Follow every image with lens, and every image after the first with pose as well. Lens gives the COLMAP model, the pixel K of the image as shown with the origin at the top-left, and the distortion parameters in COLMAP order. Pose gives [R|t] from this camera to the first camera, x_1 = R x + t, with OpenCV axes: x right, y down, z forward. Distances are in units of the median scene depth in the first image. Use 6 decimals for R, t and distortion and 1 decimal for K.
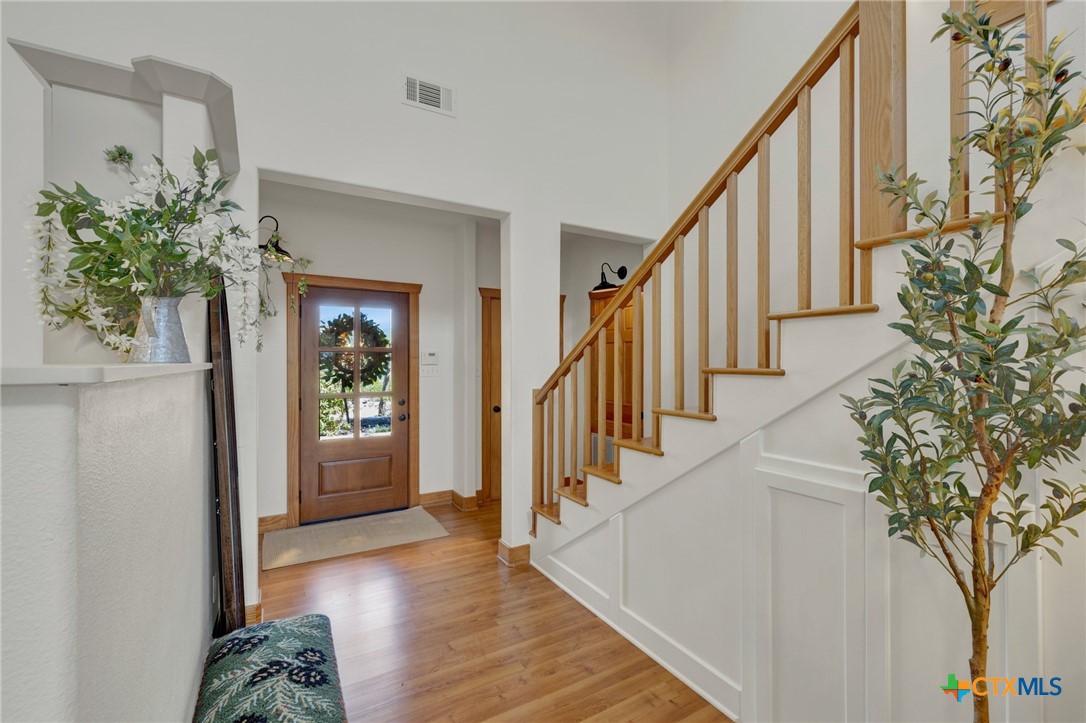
lens RADIAL K [[464.3, 0, 535.0], [0, 464.3, 357.8], [0, 0, 1]] dist [-0.000009, -0.000317]
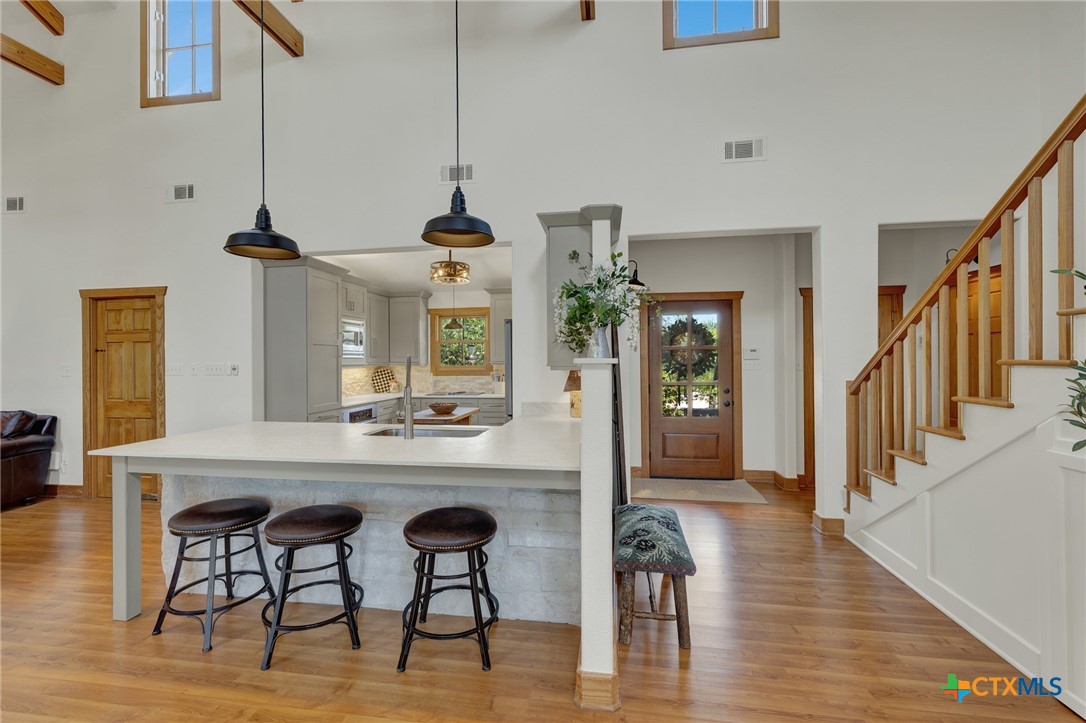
lens RADIAL K [[464.3, 0, 537.5], [0, 464.3, 358.1], [0, 0, 1]] dist [-0.000009, -0.000317]
pose [[0.777769, -0.006347, -0.628518, 0.131039], [0.012608, 0.999905, 0.005504, -0.002010], [0.628424, -0.012206, 0.777776, -0.360774]]
